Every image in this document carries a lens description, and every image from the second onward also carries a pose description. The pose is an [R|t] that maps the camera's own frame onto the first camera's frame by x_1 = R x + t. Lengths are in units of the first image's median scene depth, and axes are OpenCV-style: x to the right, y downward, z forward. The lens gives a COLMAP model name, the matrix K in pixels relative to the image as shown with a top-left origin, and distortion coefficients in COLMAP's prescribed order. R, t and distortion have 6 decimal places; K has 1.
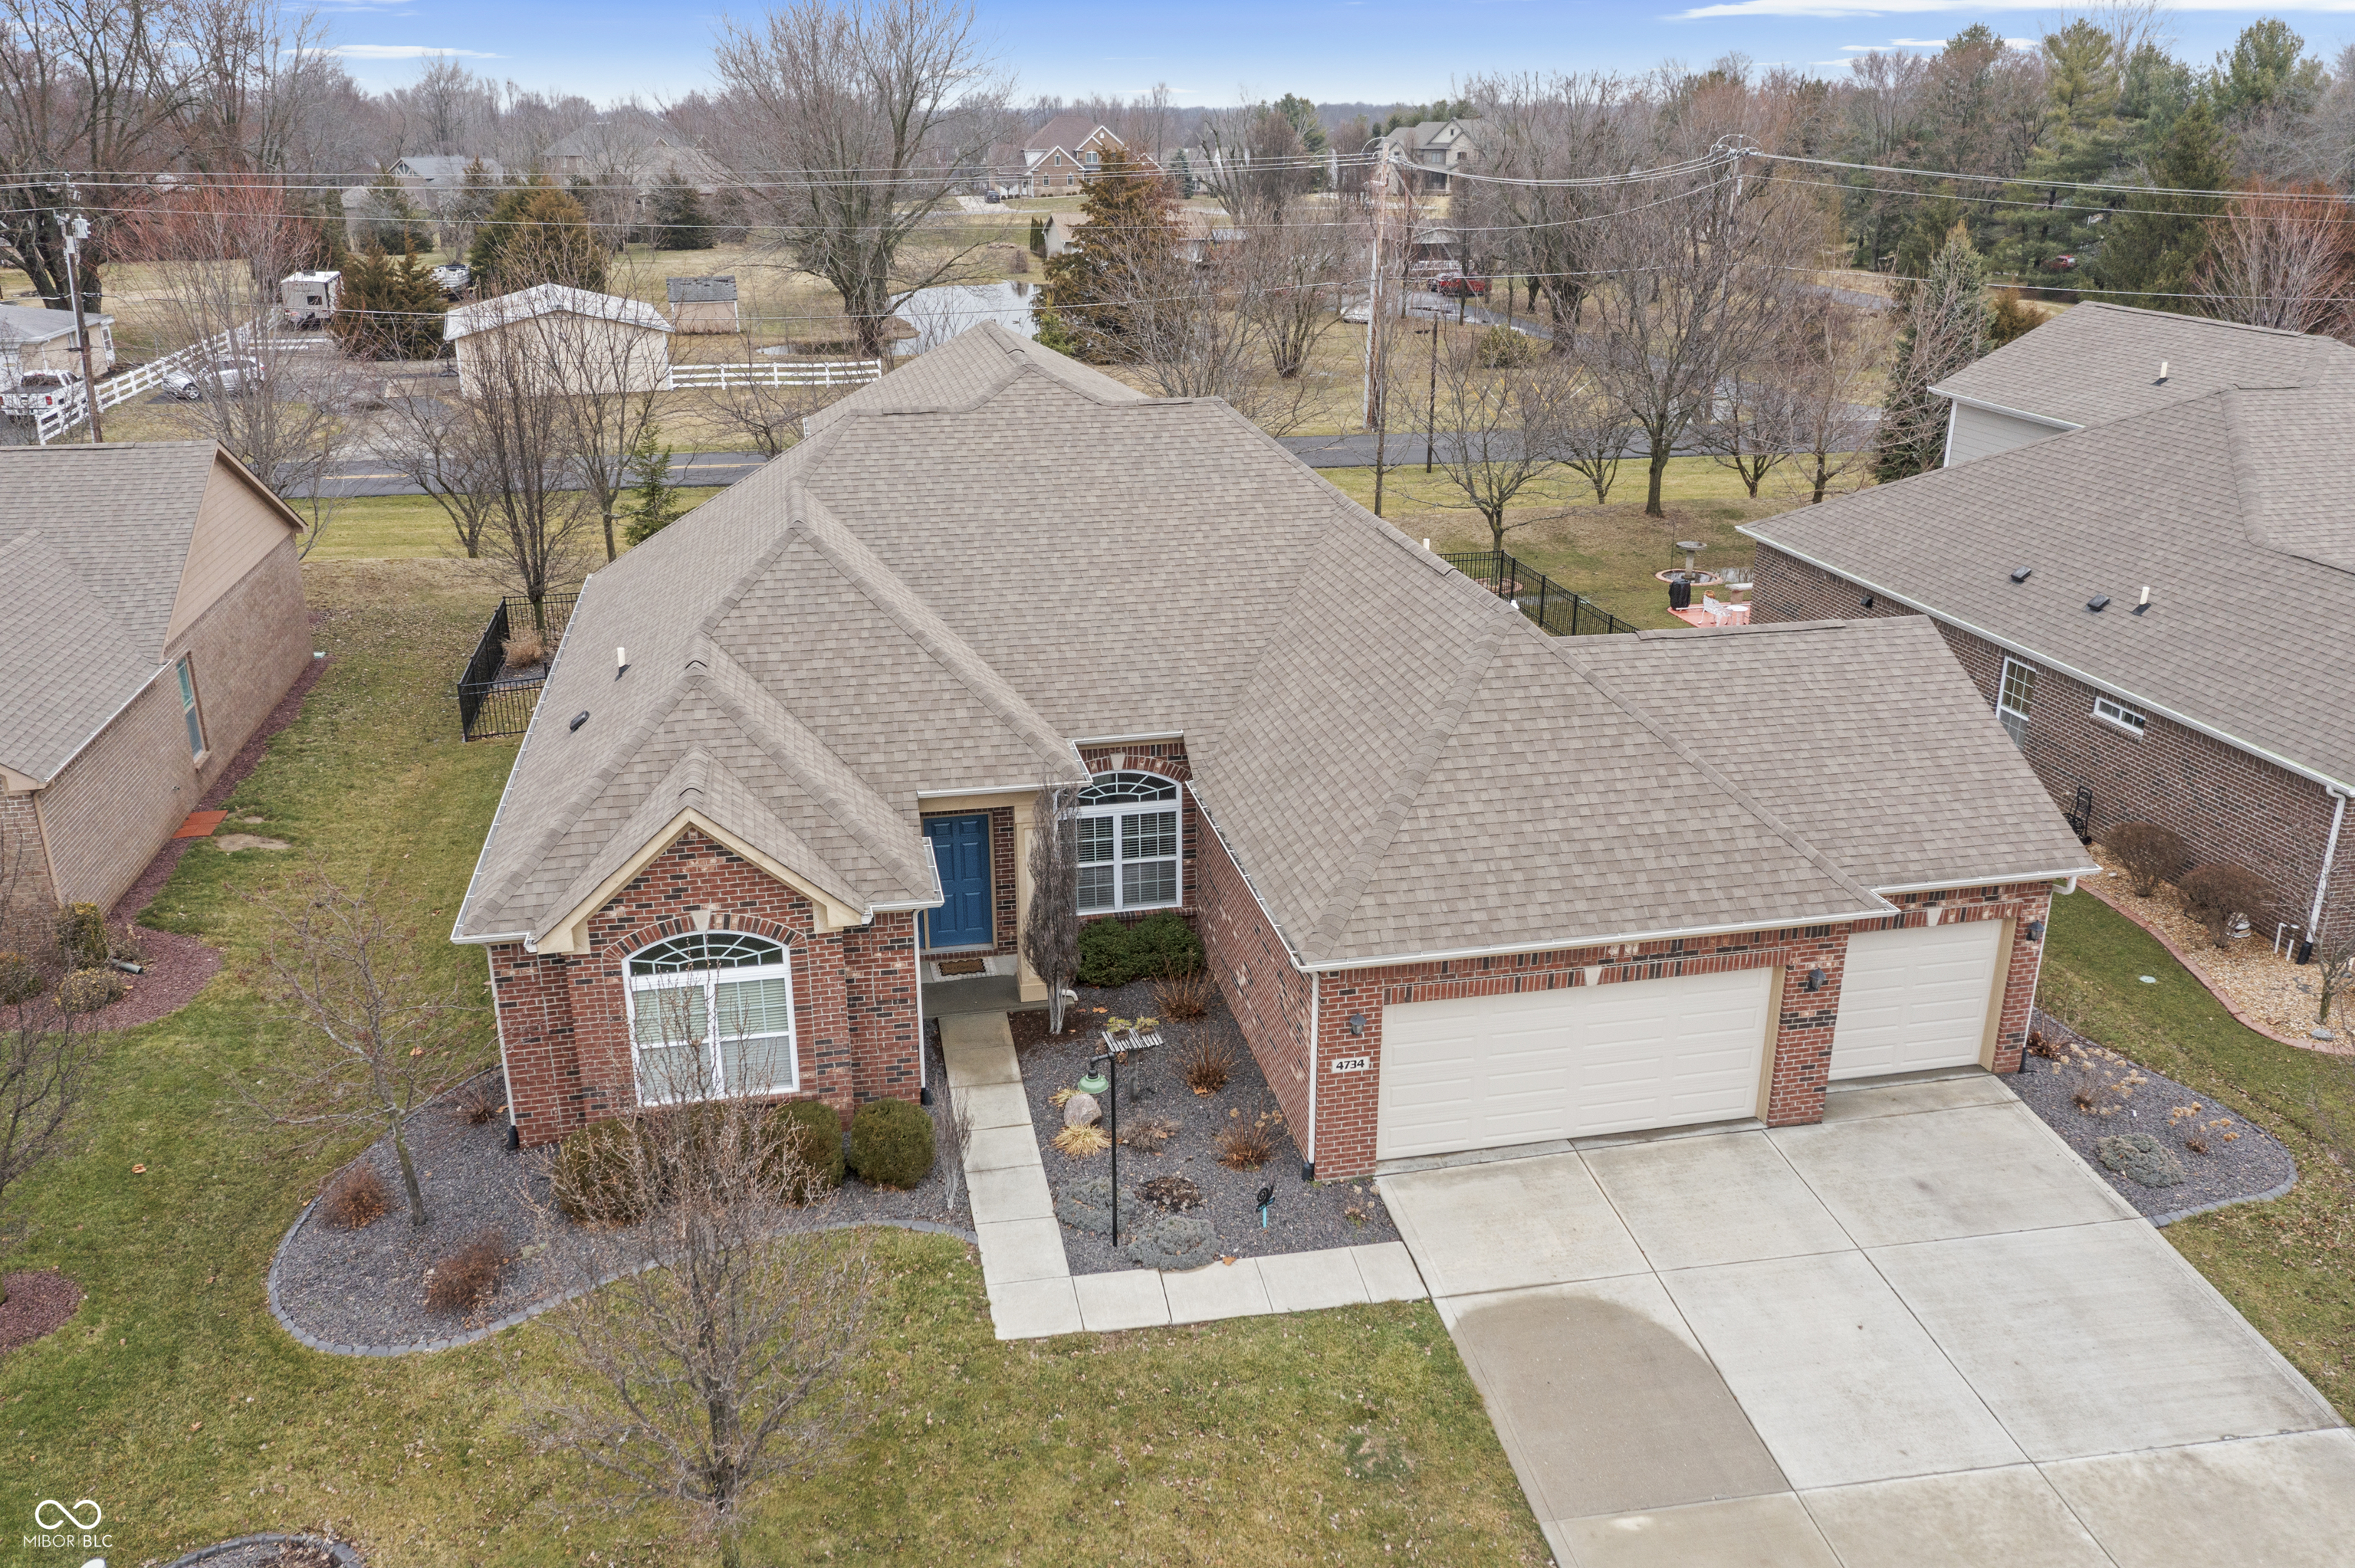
lens RADIAL K [[1859.6, 0, 1180.9], [0, 1859.6, 782.8], [0, 0, 1]] dist [-0.015495, 0.013389]
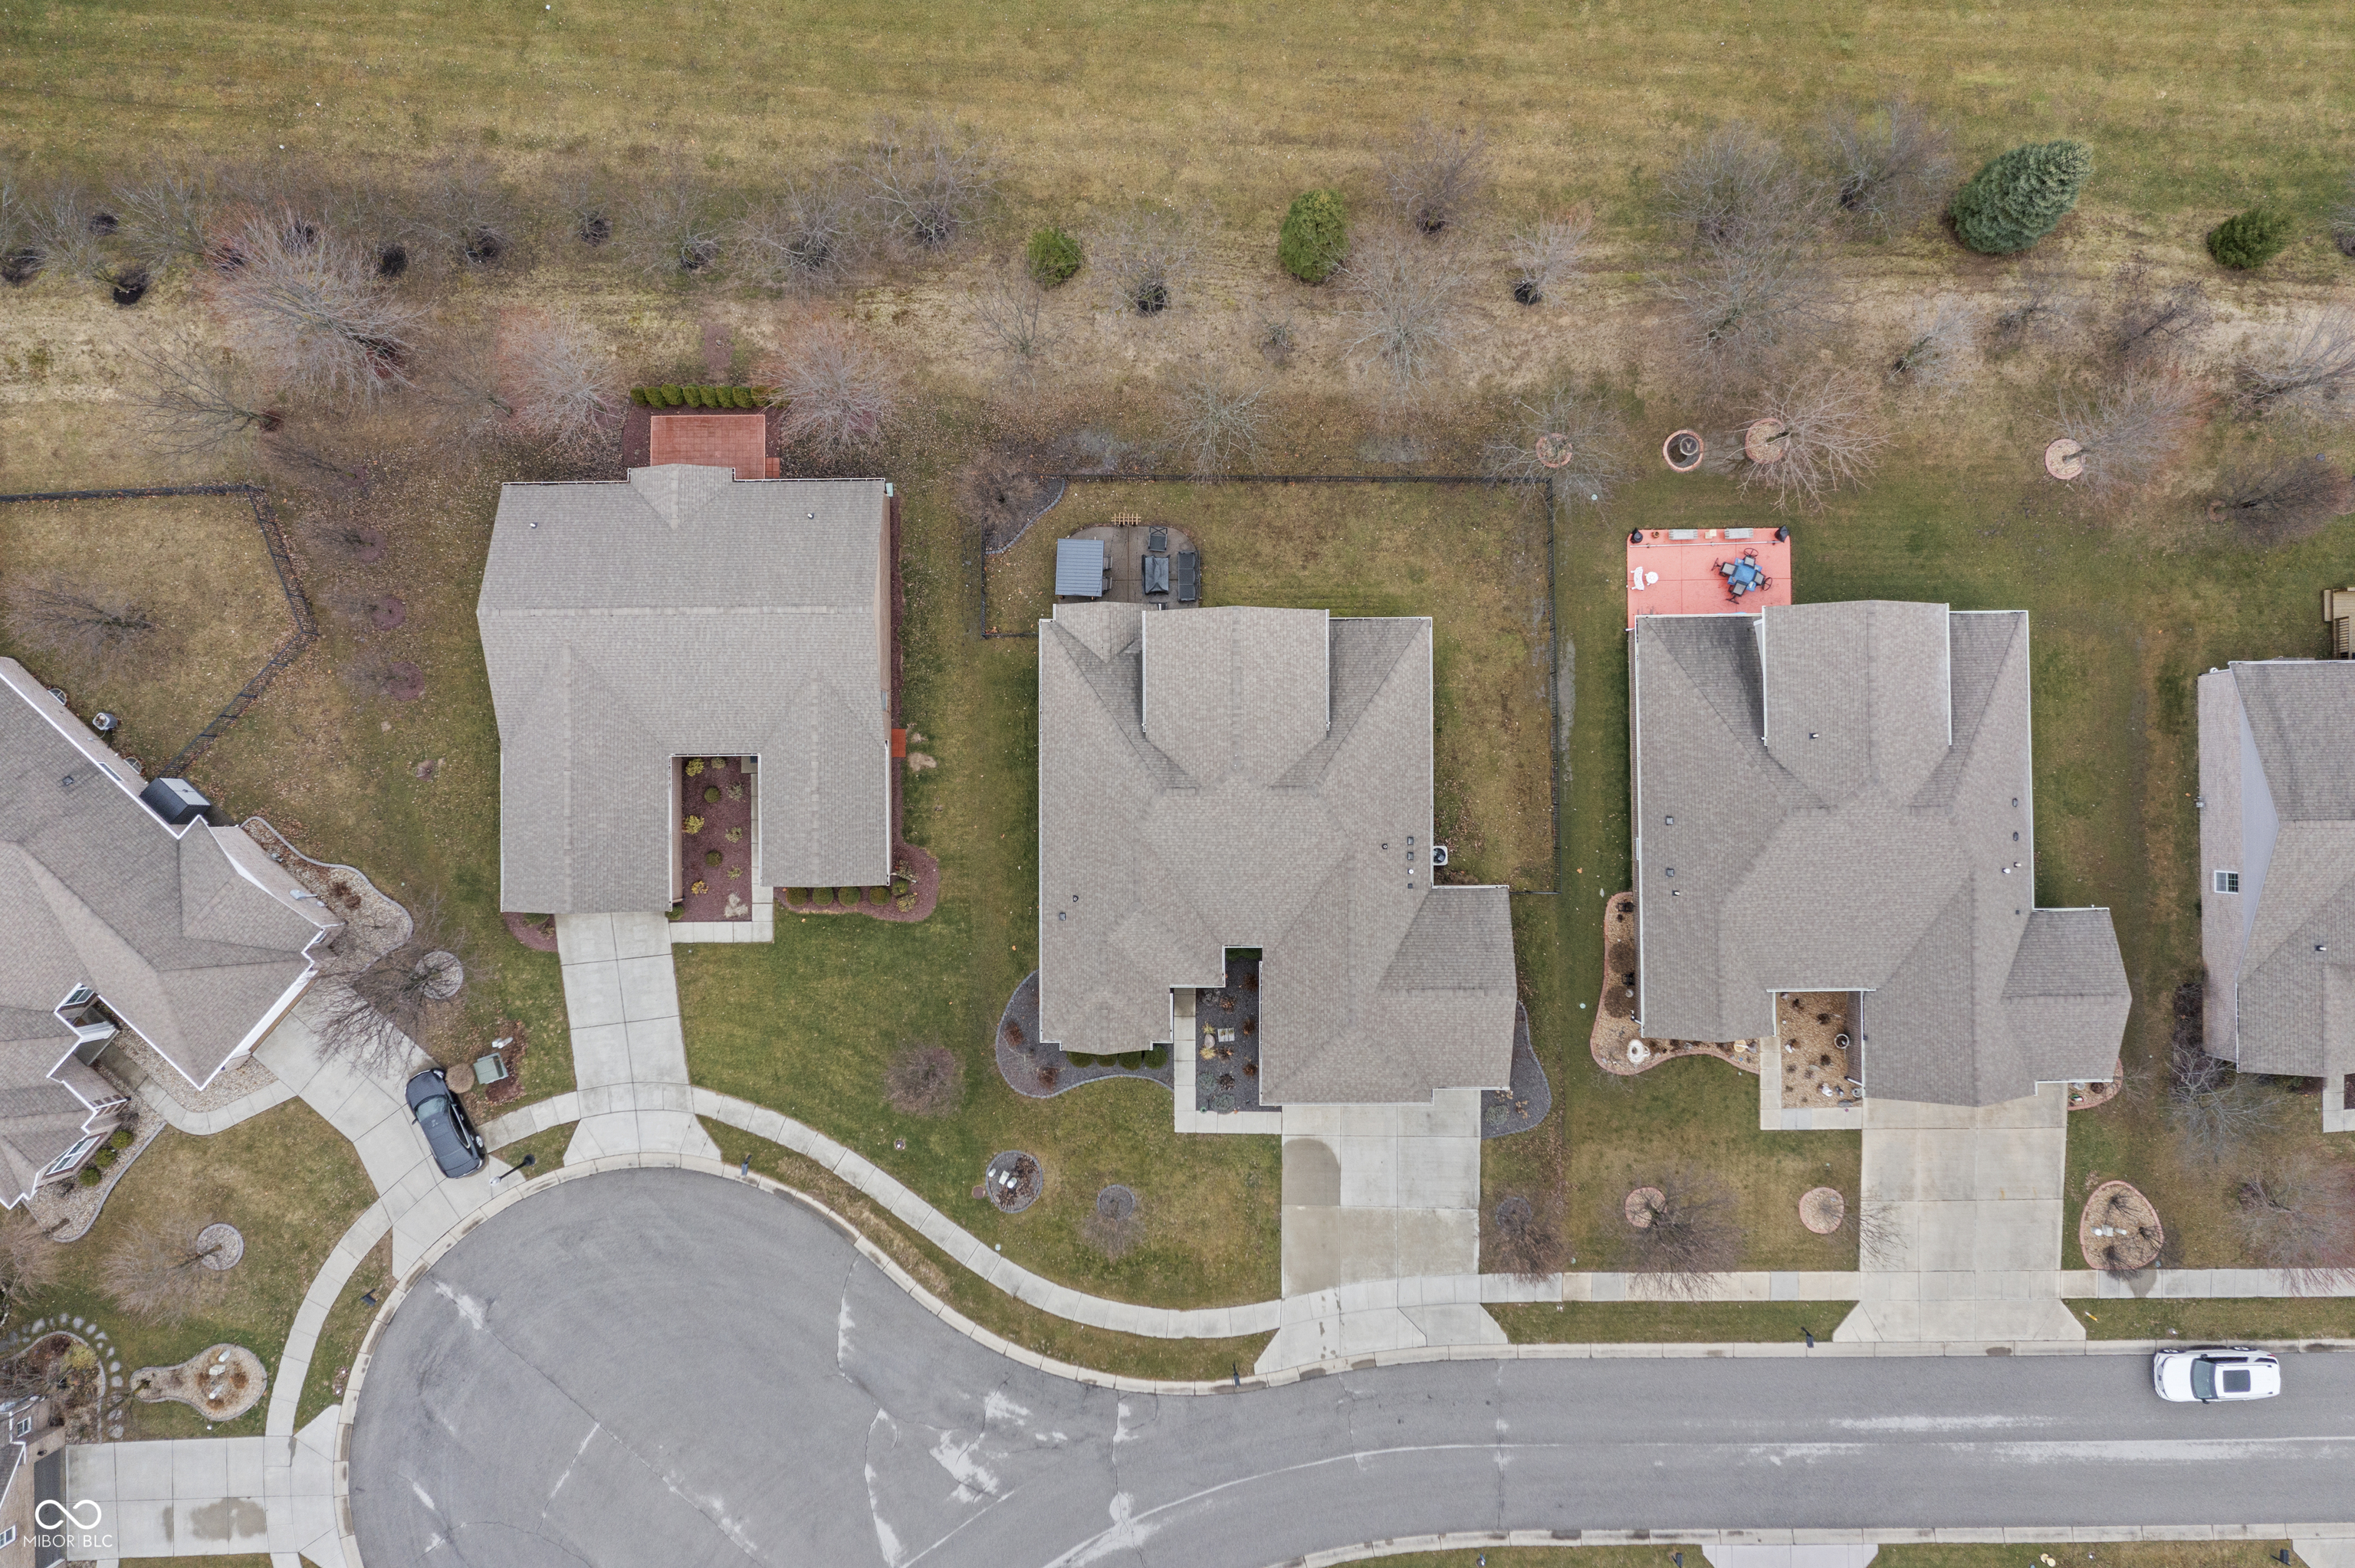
lens RADIAL K [[1859.6, 0, 1177.1], [0, 1859.6, 781.9], [0, 0, 1]] dist [-0.015495, 0.013389]
pose [[0.979132, 0.202728, -0.014213, -0.159174], [-0.058430, 0.347808, 0.935743, -3.206919], [0.194645, -0.915386, 0.352395, 0.195314]]
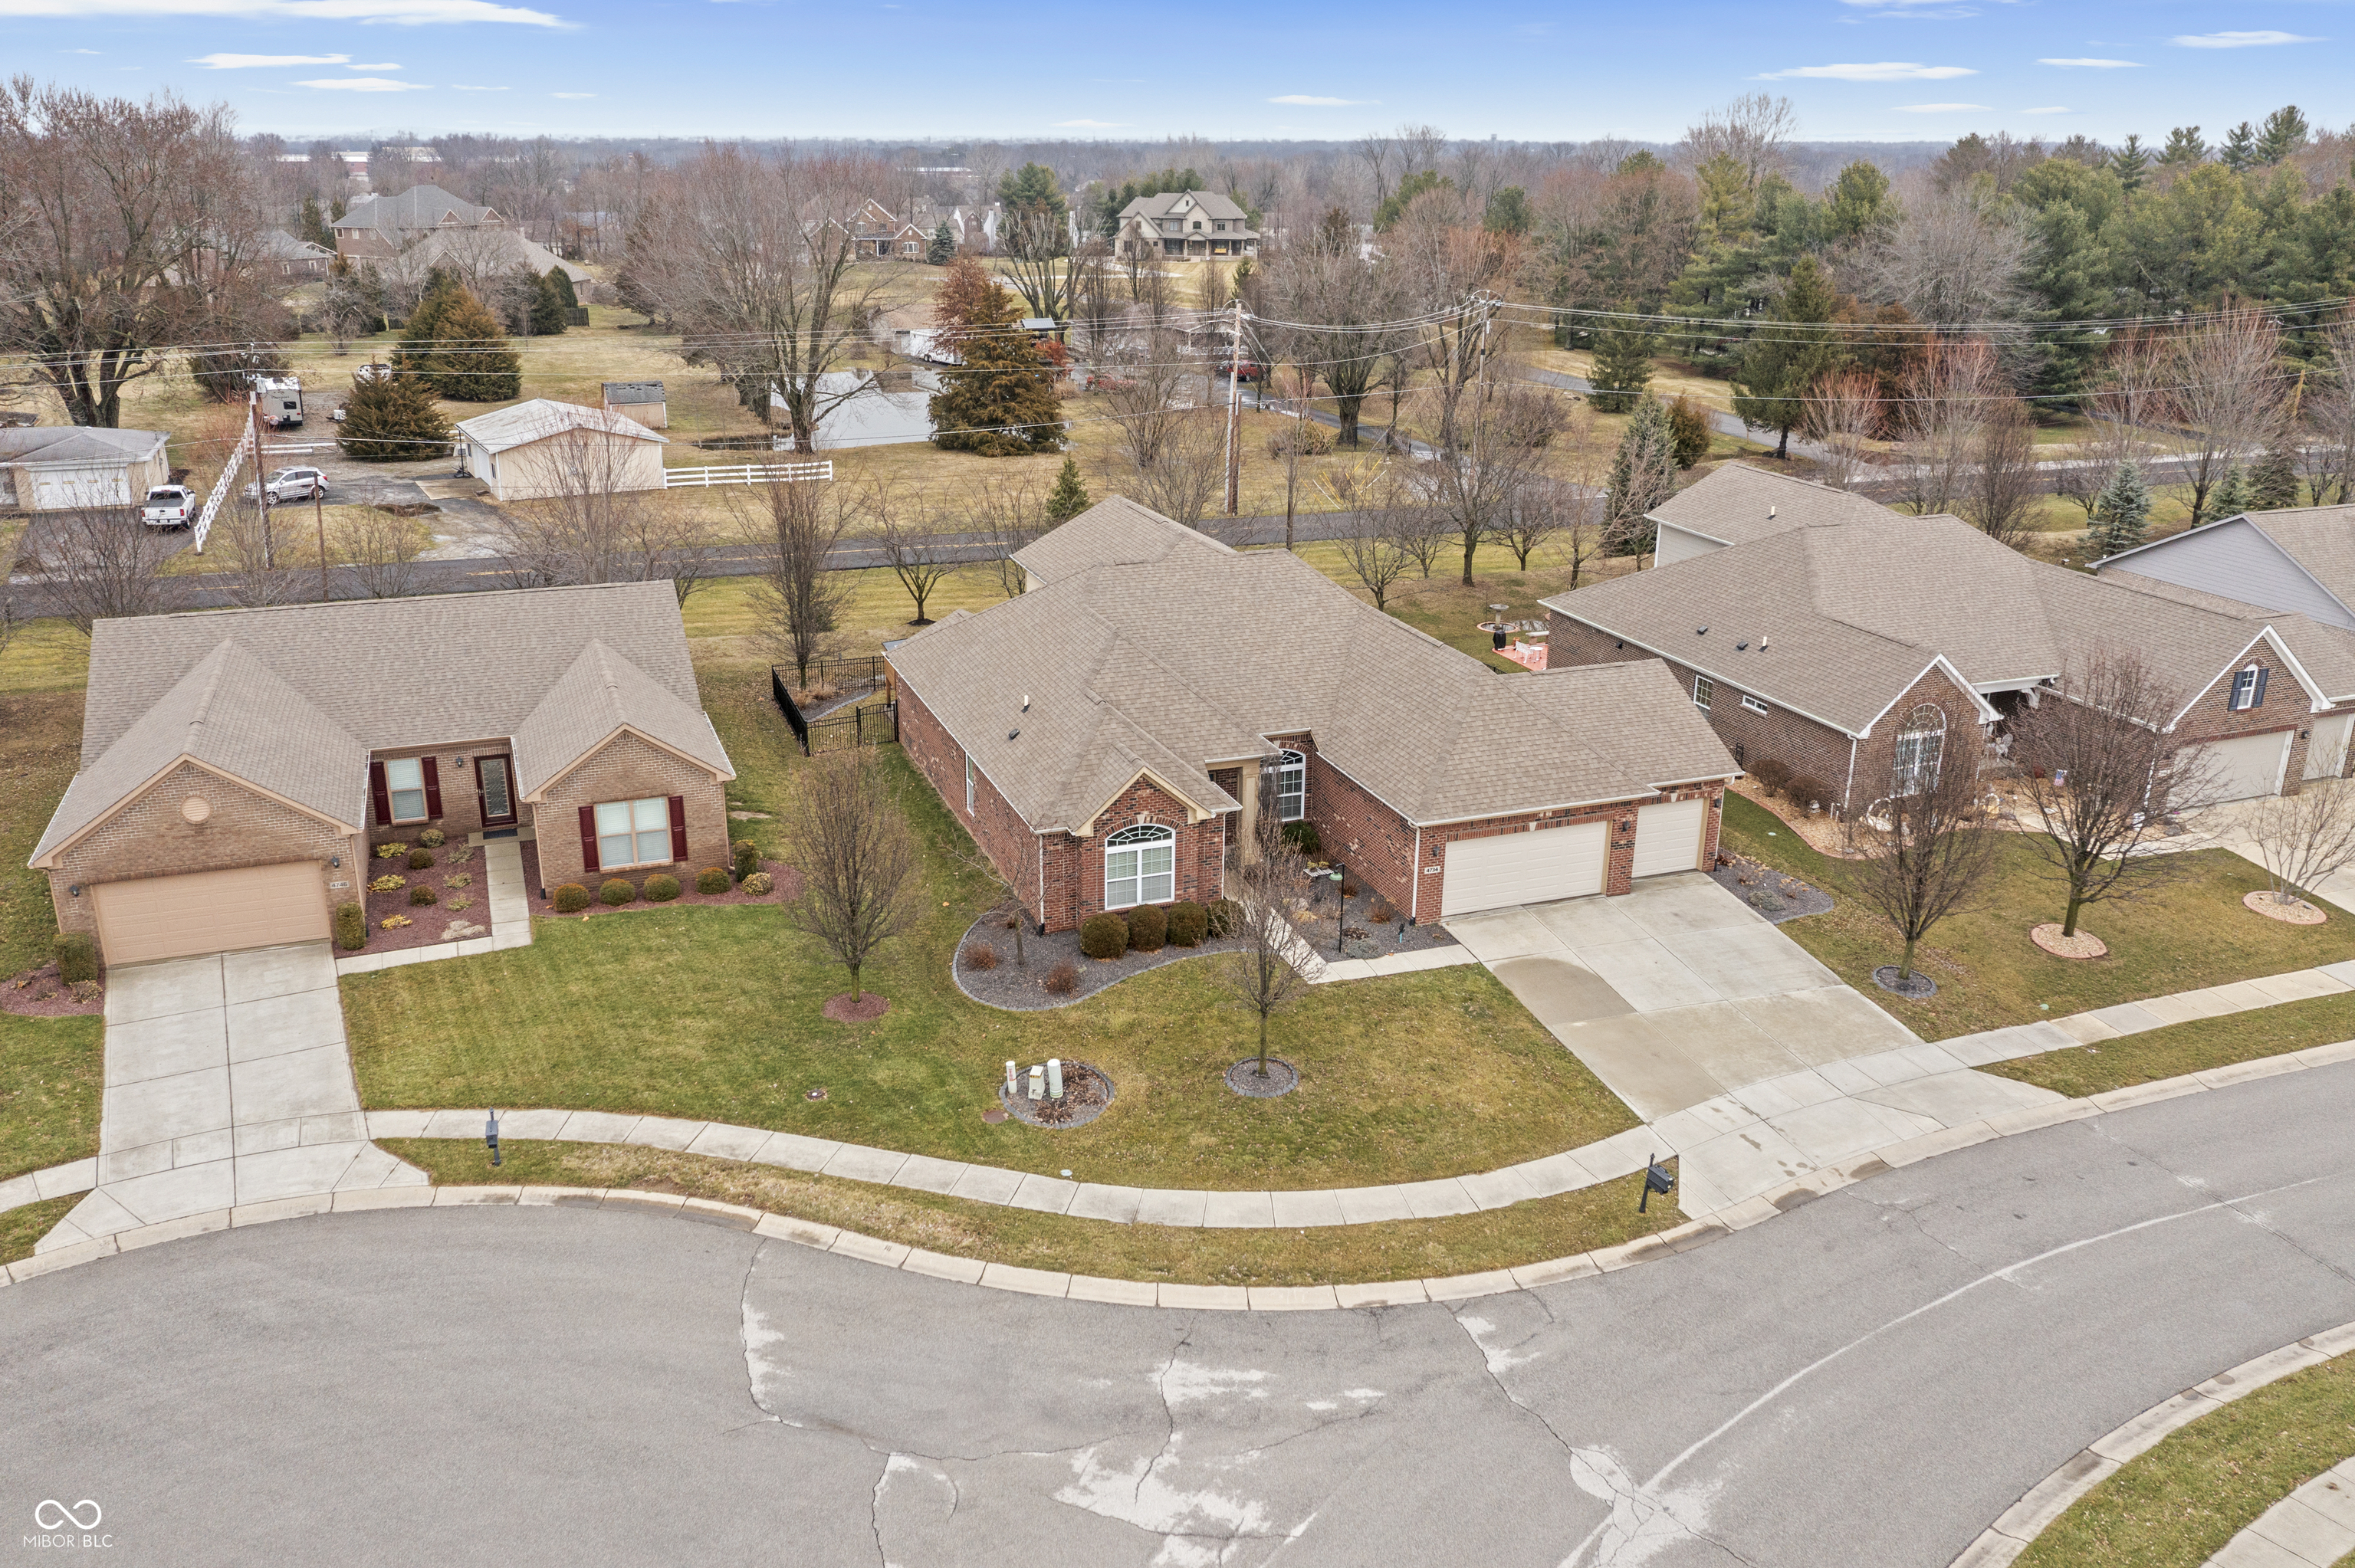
lens RADIAL K [[1859.6, 0, 1183.5], [0, 1859.6, 774.0], [0, 0, 1]] dist [-0.015495, 0.013389]
pose [[0.987646, -0.040812, 0.151292, -0.490343], [0.043569, 0.998939, -0.014950, 0.050941], [-0.150521, 0.021357, 0.988376, -1.067577]]
